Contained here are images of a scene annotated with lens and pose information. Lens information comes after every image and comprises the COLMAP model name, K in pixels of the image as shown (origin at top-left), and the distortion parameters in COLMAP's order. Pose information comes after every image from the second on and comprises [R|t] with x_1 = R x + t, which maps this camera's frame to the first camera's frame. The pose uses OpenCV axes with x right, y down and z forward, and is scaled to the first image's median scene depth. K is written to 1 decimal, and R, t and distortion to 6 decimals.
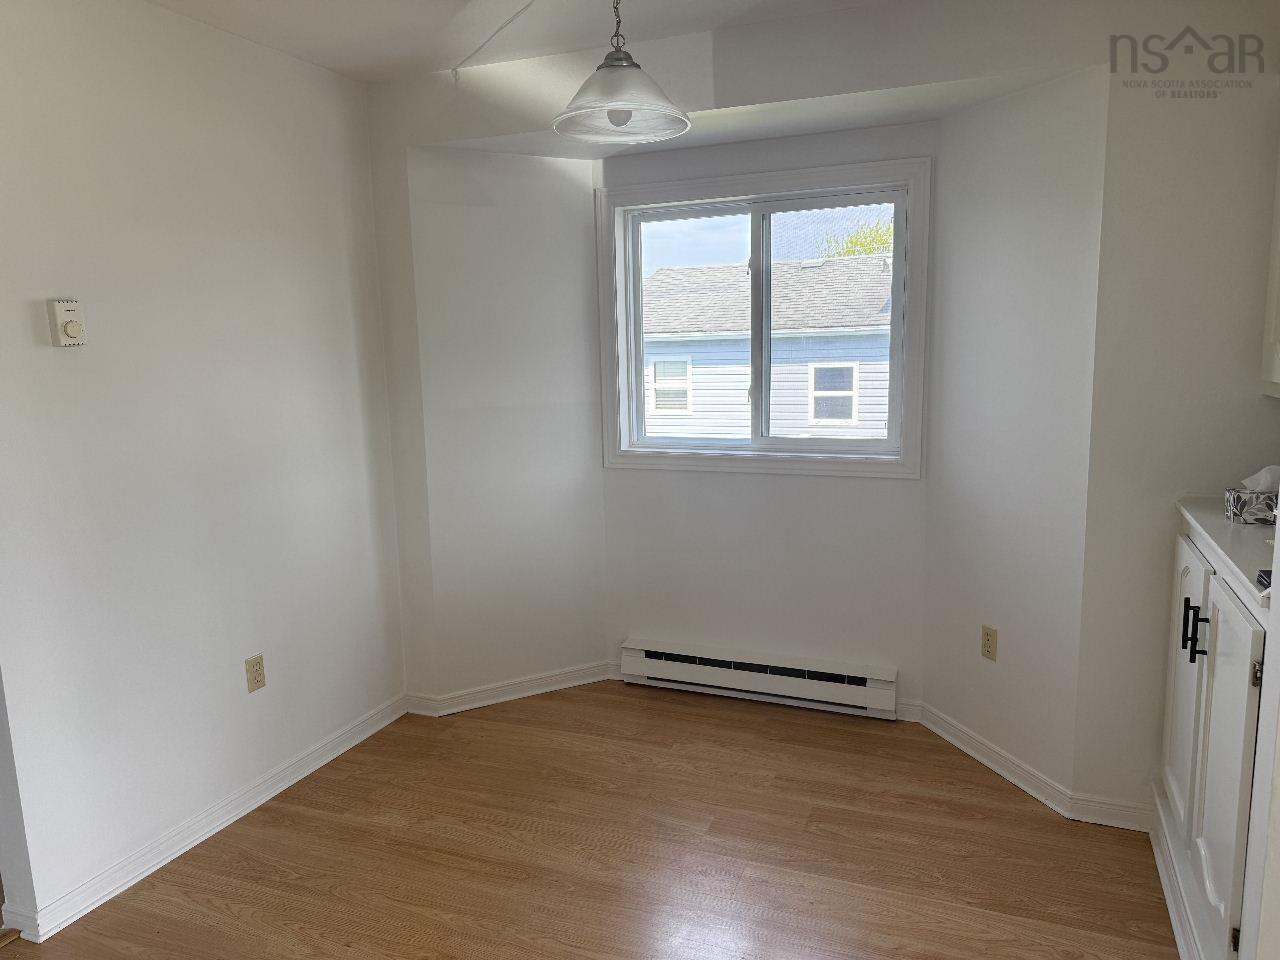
lens RADIAL K [[904.5, 0, 644.8], [0, 904.5, 471.8], [0, 0, 1]] dist [0.002895, -0.014519]
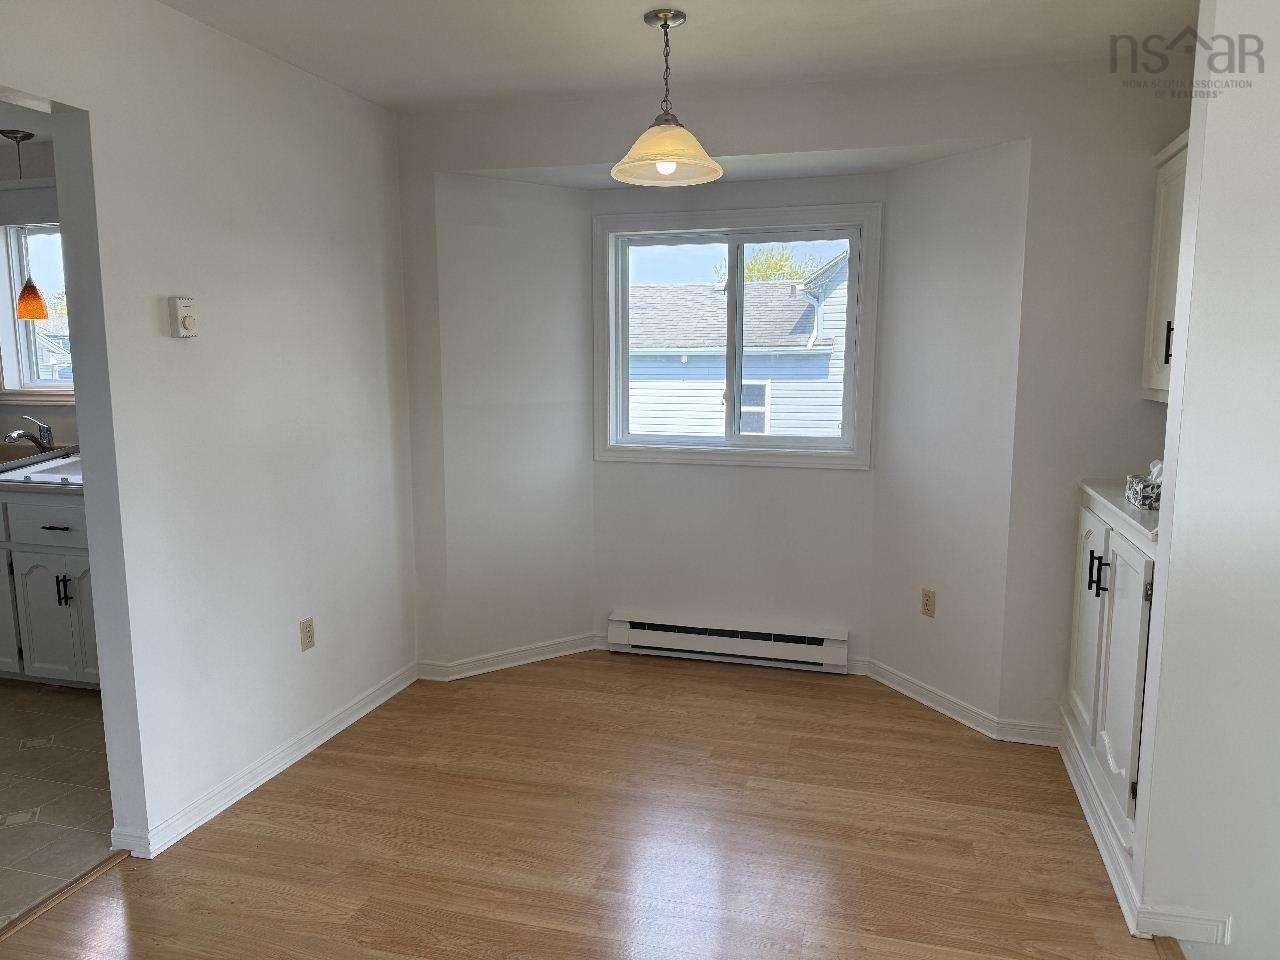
lens RADIAL K [[904.5, 0, 643.4], [0, 904.5, 475.1], [0, 0, 1]] dist [0.002895, -0.014519]
pose [[0.992974, 0.007593, 0.118088, -0.146489], [-0.005504, 0.999823, -0.018008, 0.041968], [-0.118204, 0.017231, 0.992840, -0.165352]]
